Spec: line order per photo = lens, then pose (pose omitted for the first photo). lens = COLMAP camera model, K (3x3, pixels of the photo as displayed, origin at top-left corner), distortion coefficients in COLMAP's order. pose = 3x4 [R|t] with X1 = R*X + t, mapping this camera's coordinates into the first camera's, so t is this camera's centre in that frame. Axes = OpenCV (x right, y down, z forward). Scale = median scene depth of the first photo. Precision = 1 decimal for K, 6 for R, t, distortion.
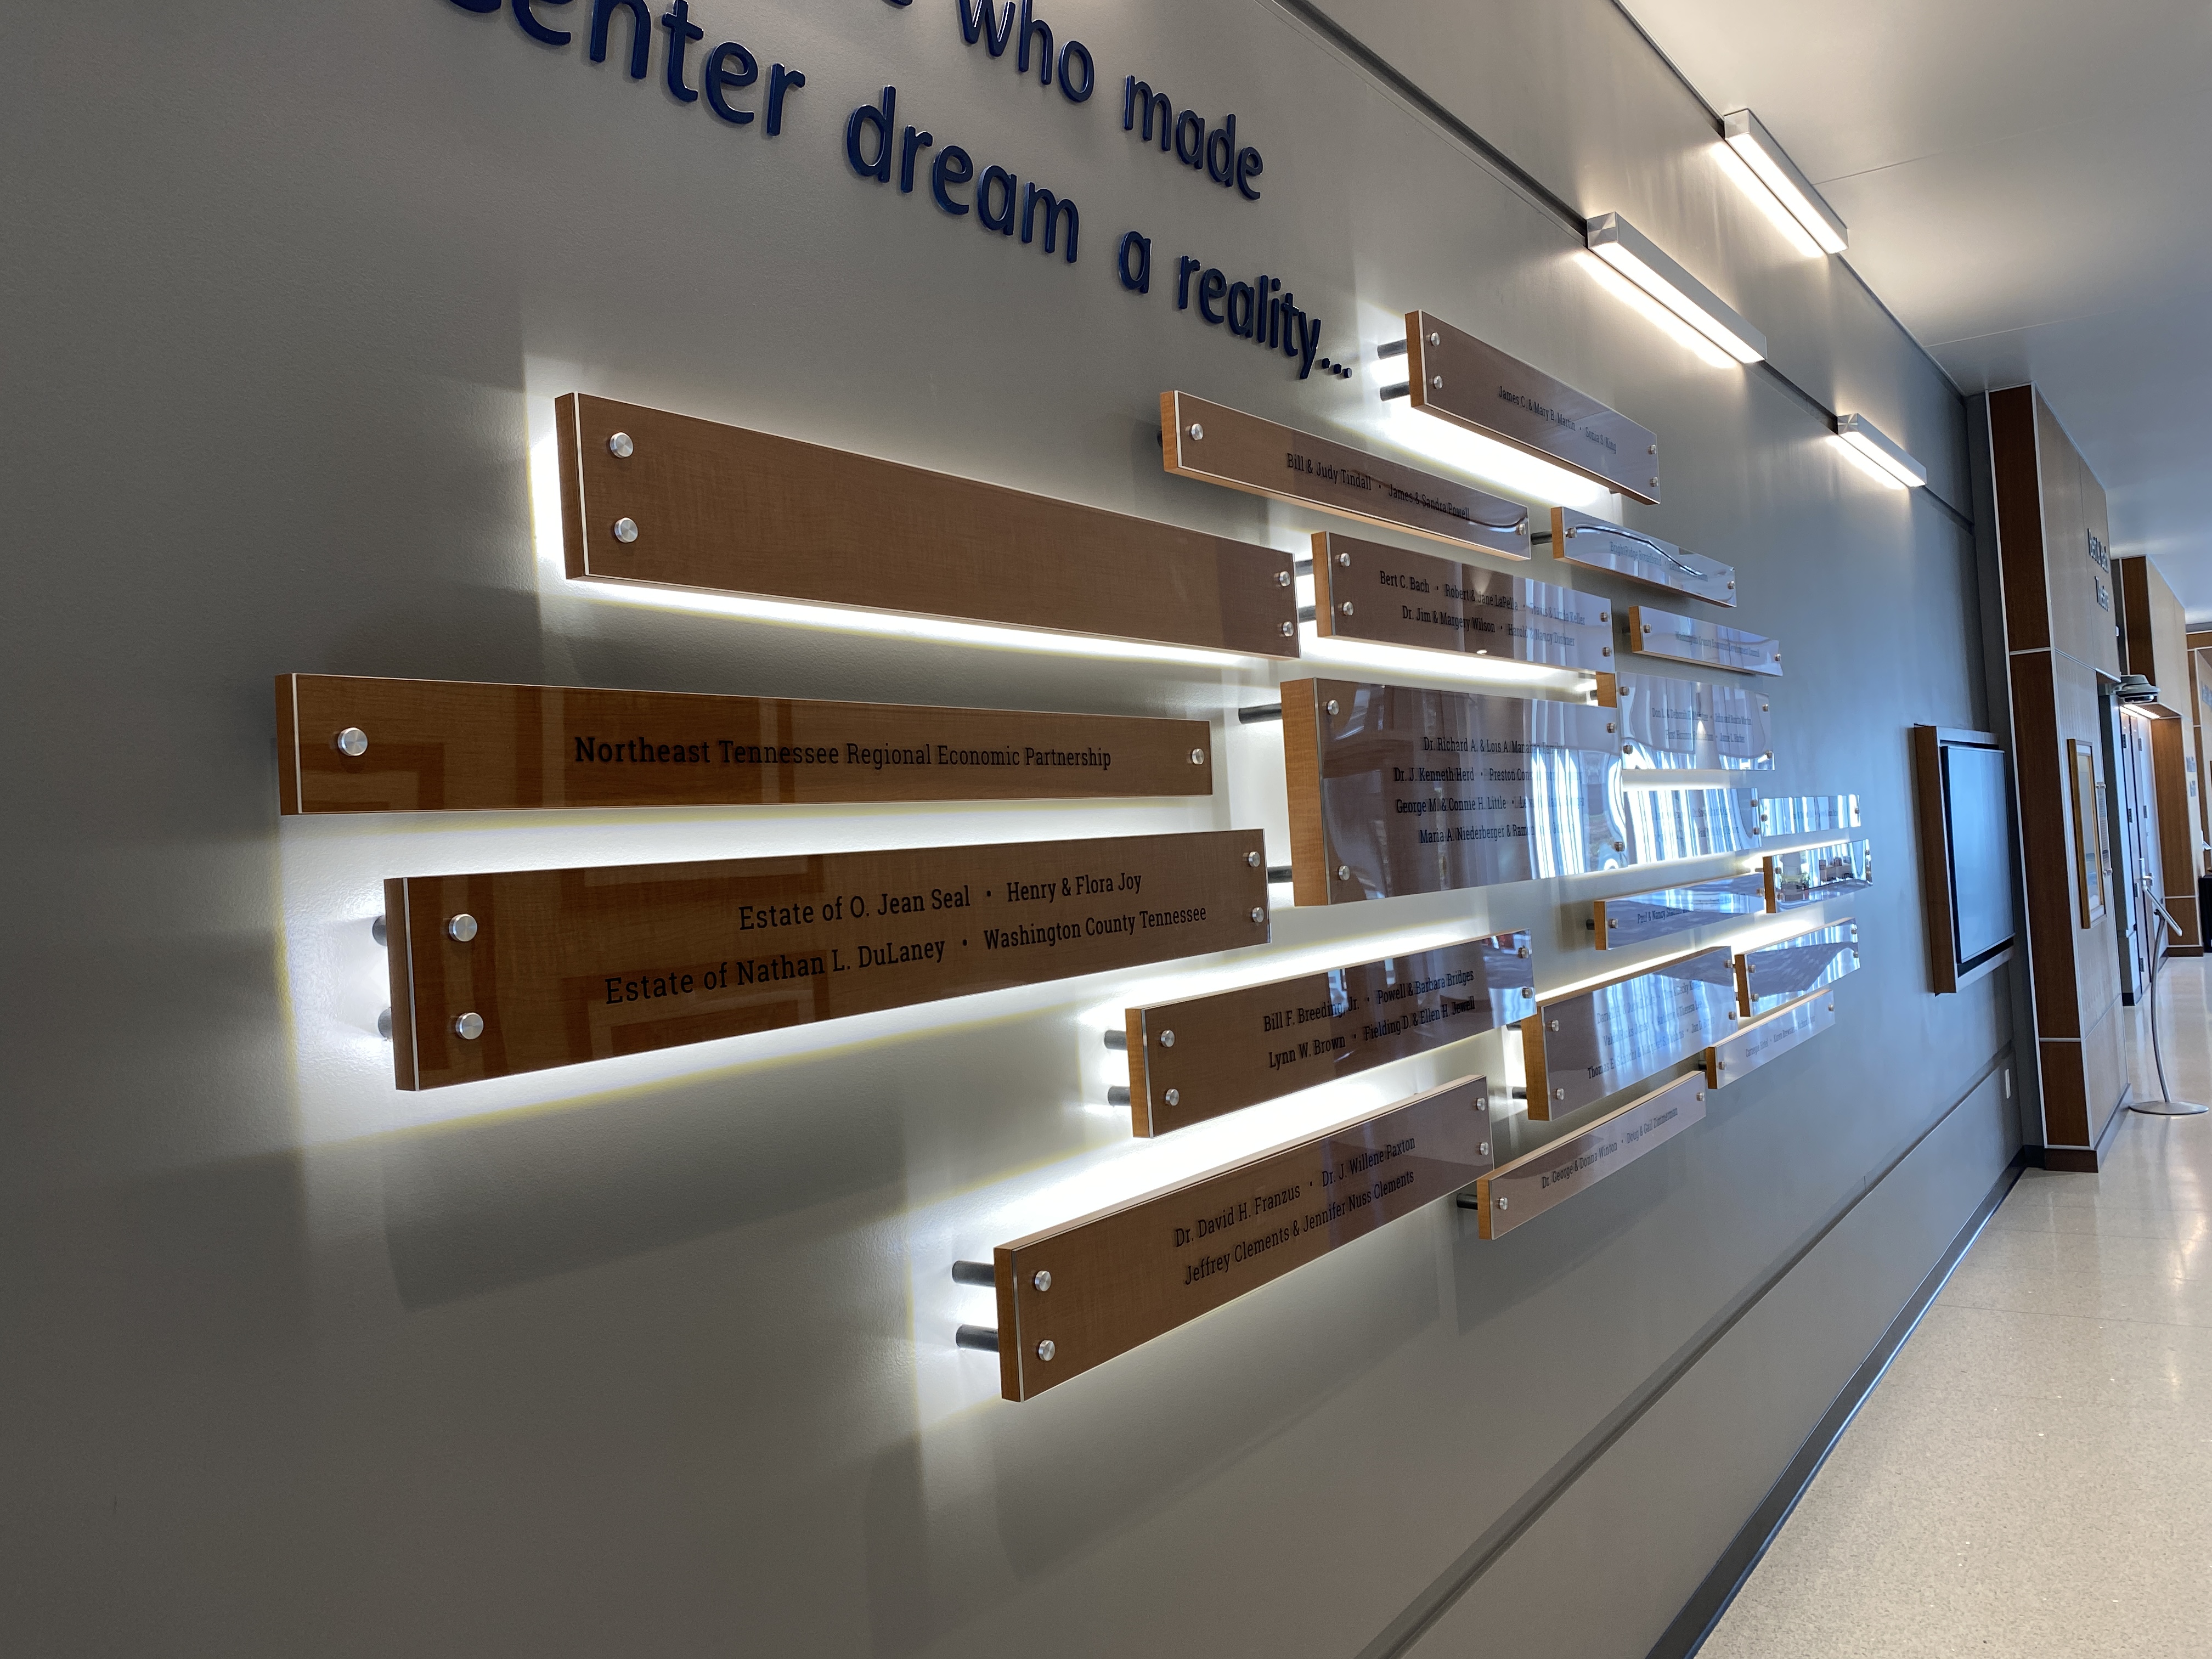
lens RADIAL K [[1704.0, 0, 1129.0], [0, 1704.0, 833.1], [0, 0, 1]] dist [0.031244, -0.042602]
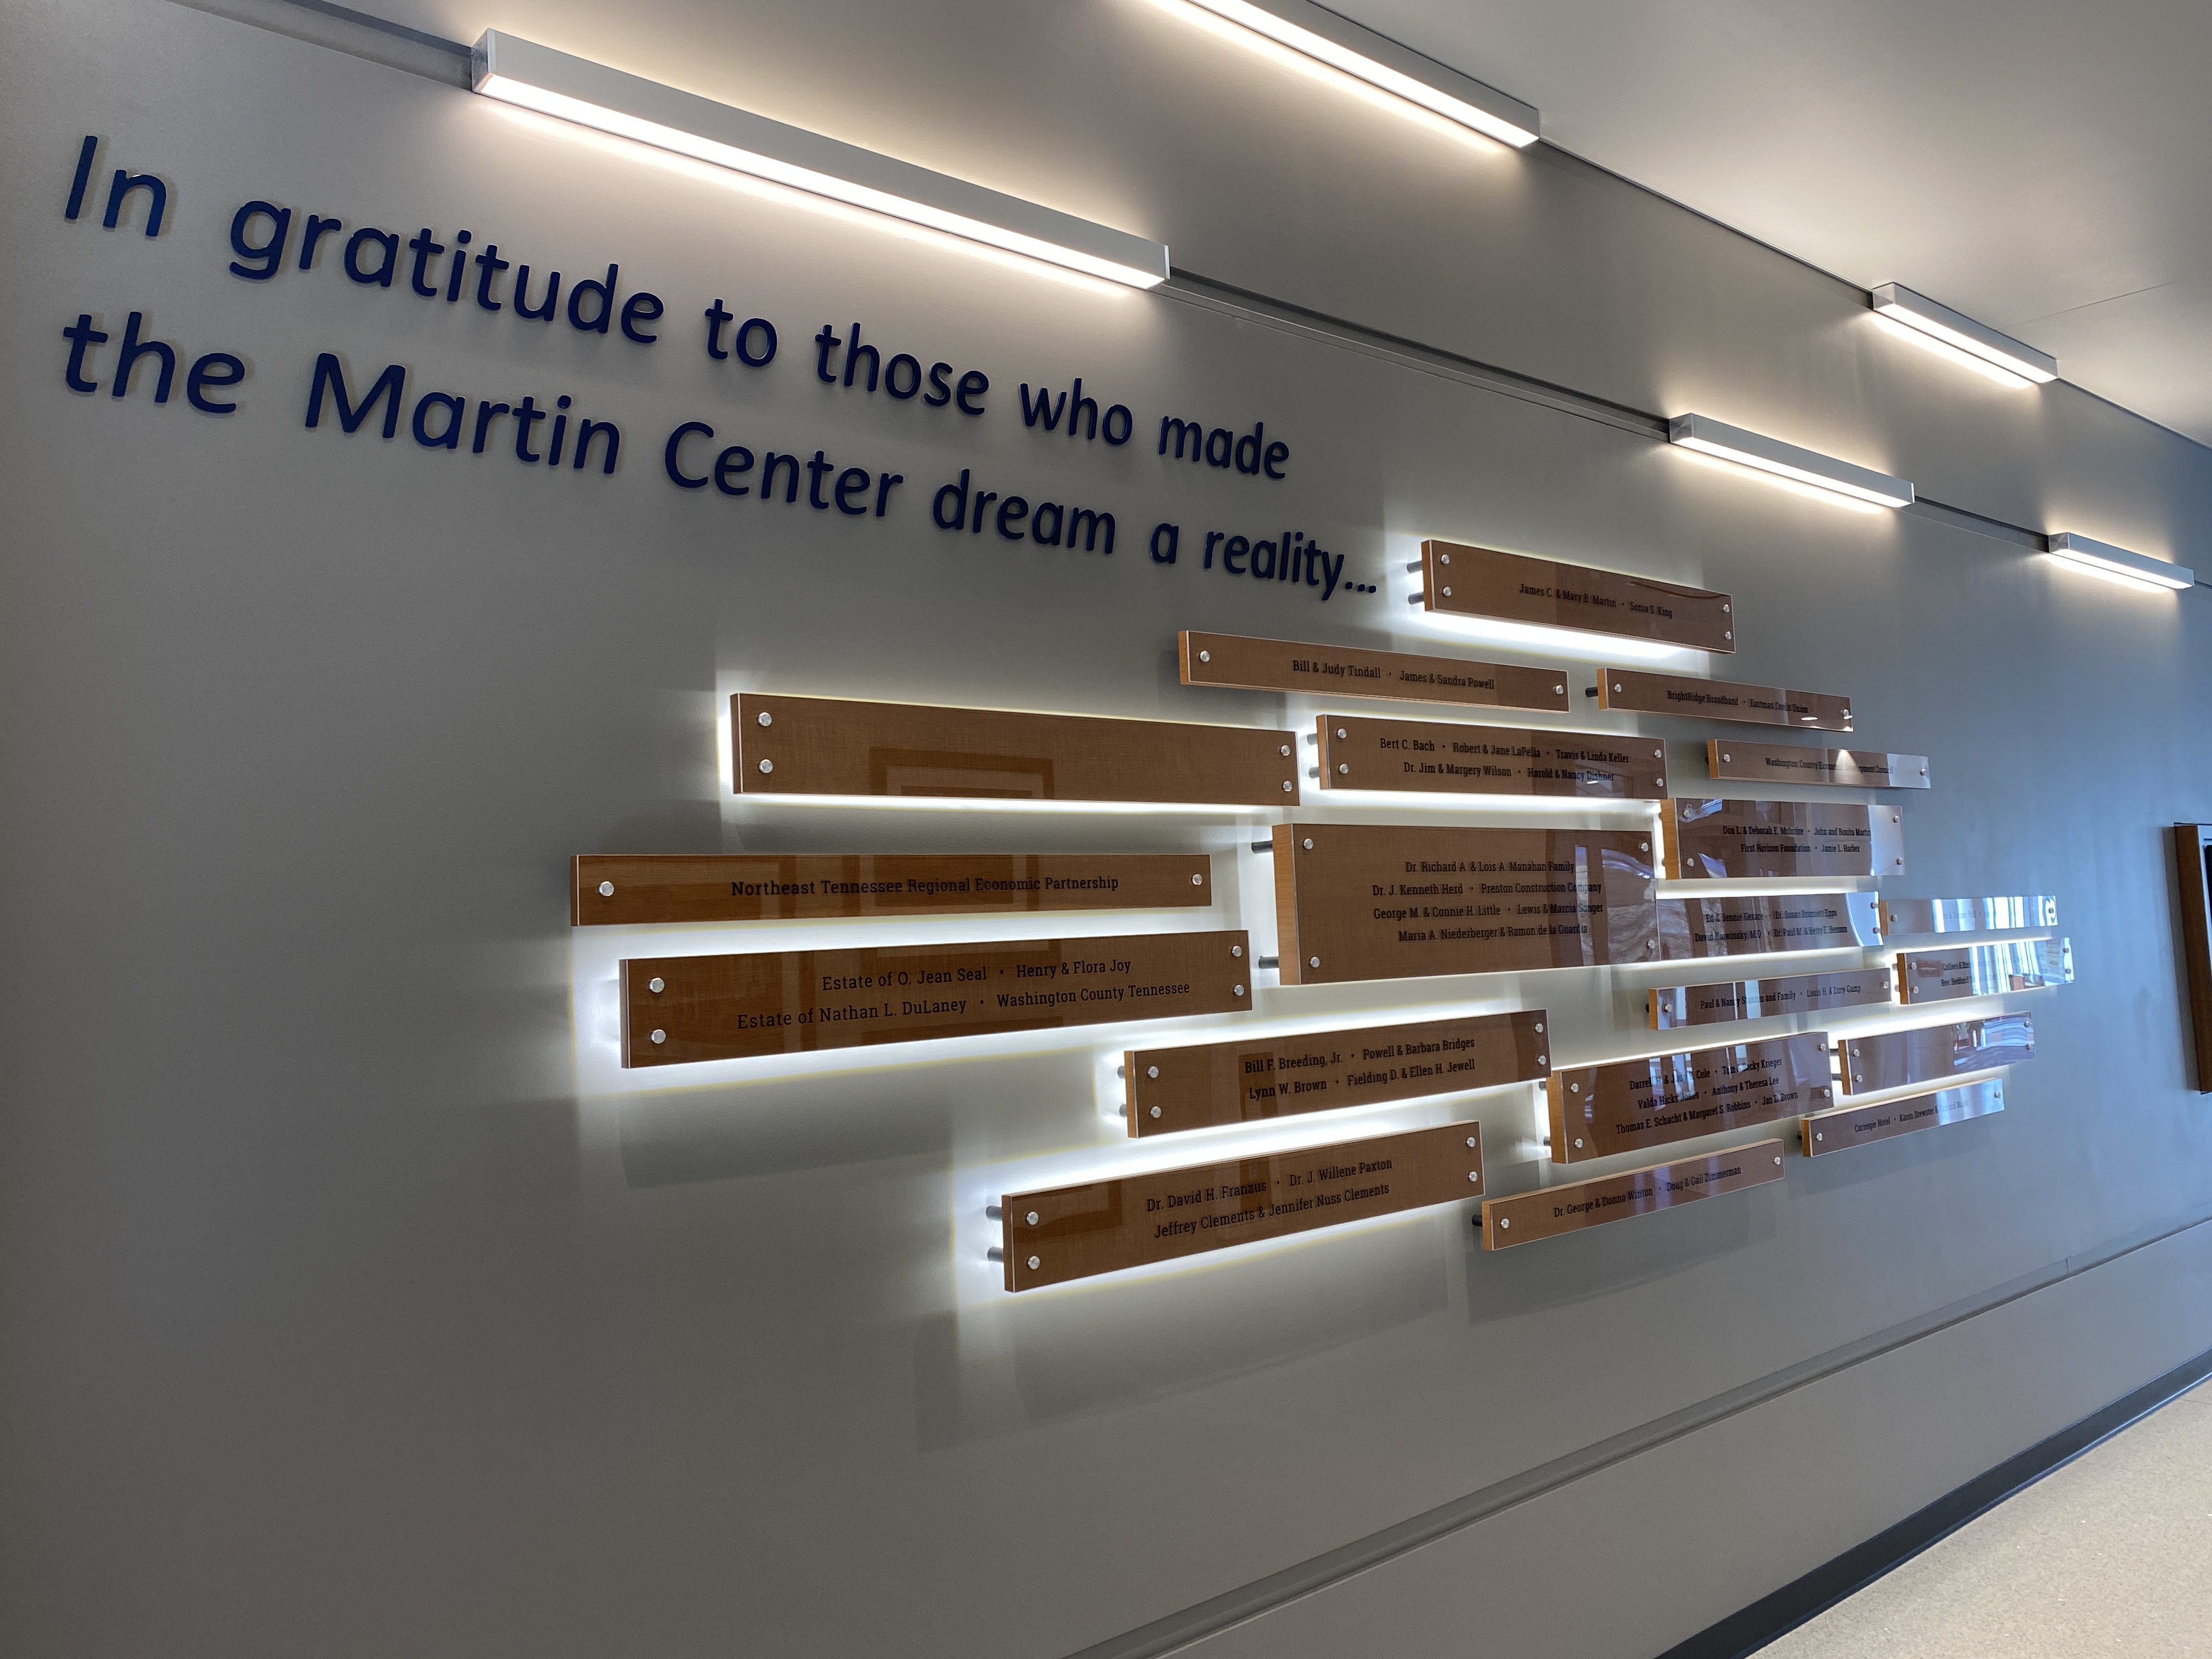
lens RADIAL K [[1704.0, 0, 1126.2], [0, 1704.0, 826.6], [0, 0, 1]] dist [0.031244, -0.042602]
pose [[0.968089, 0.001509, -0.250604, 0.342595], [-0.013145, 0.998911, -0.044767, -0.024669], [0.250263, 0.046632, 0.967054, -0.418032]]
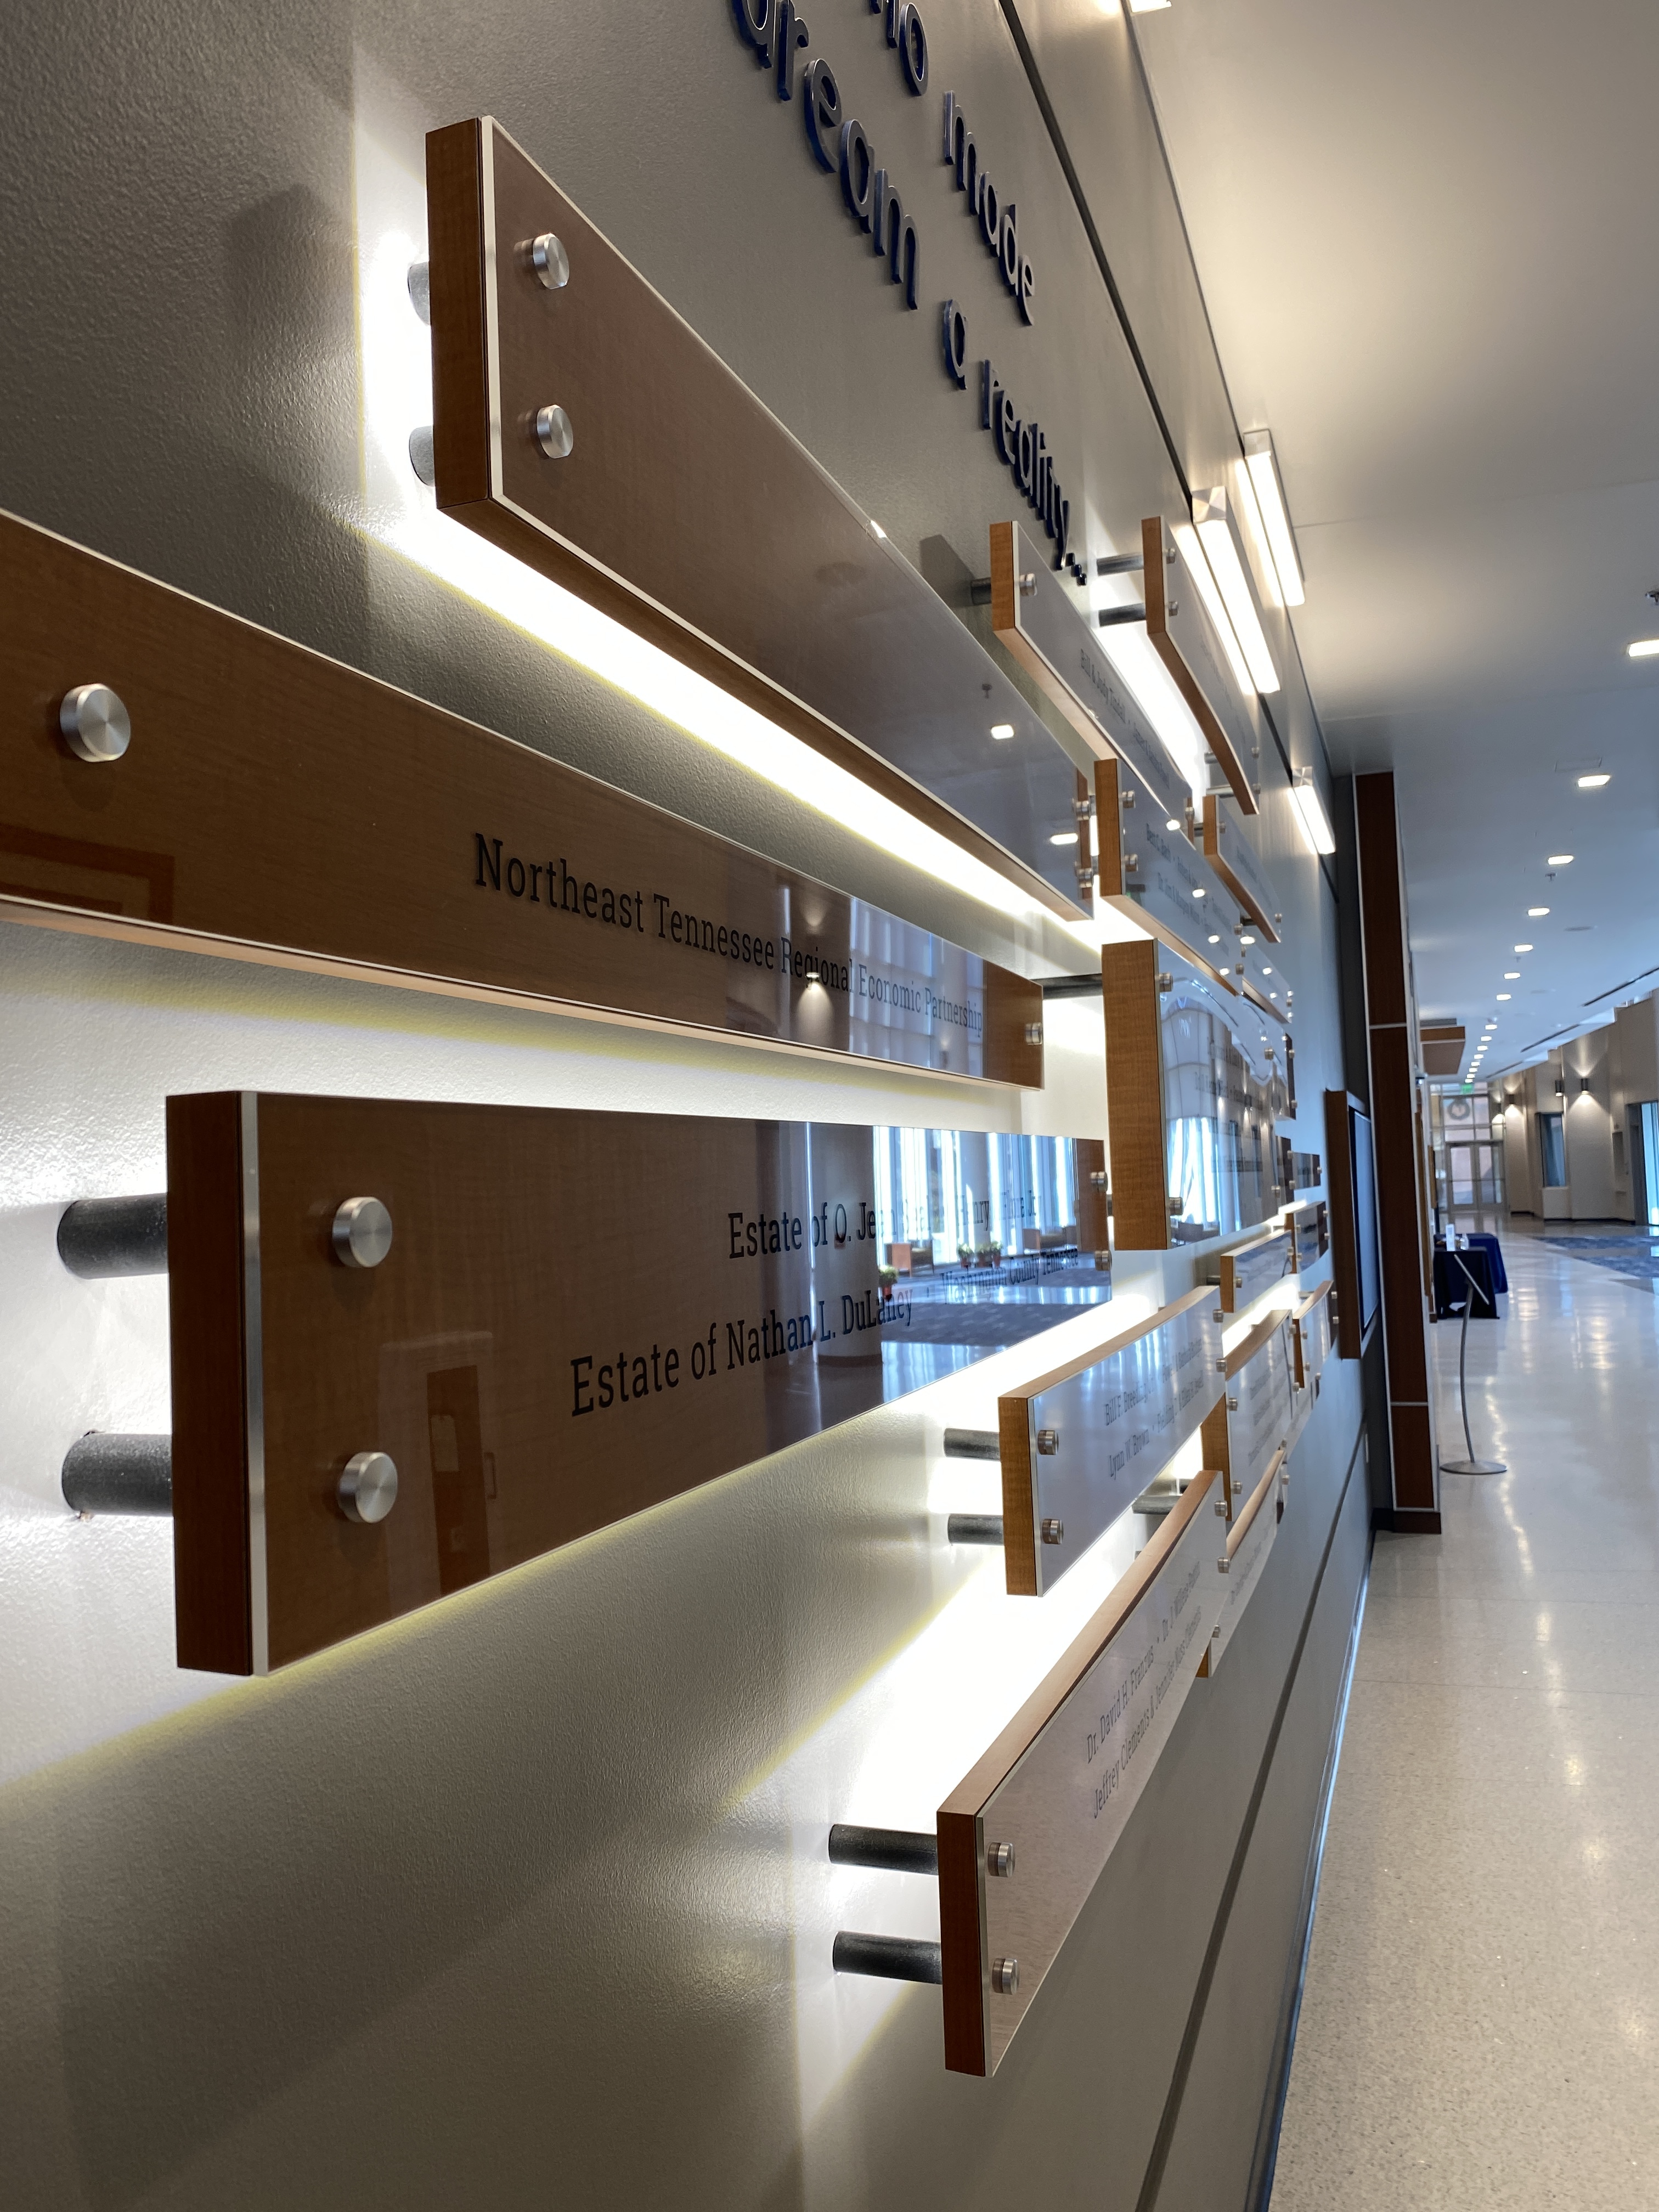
lens RADIAL K [[1704.0, 0, 835.0], [0, 1704.0, 1111.3], [0, 0, 1]] dist [0.031244, -0.042602]
pose [[0.965687, 0.039562, 0.256679, -0.219773], [-0.027417, 0.998336, -0.050724, 0.025413], [-0.258259, 0.041946, 0.965165, 0.337842]]
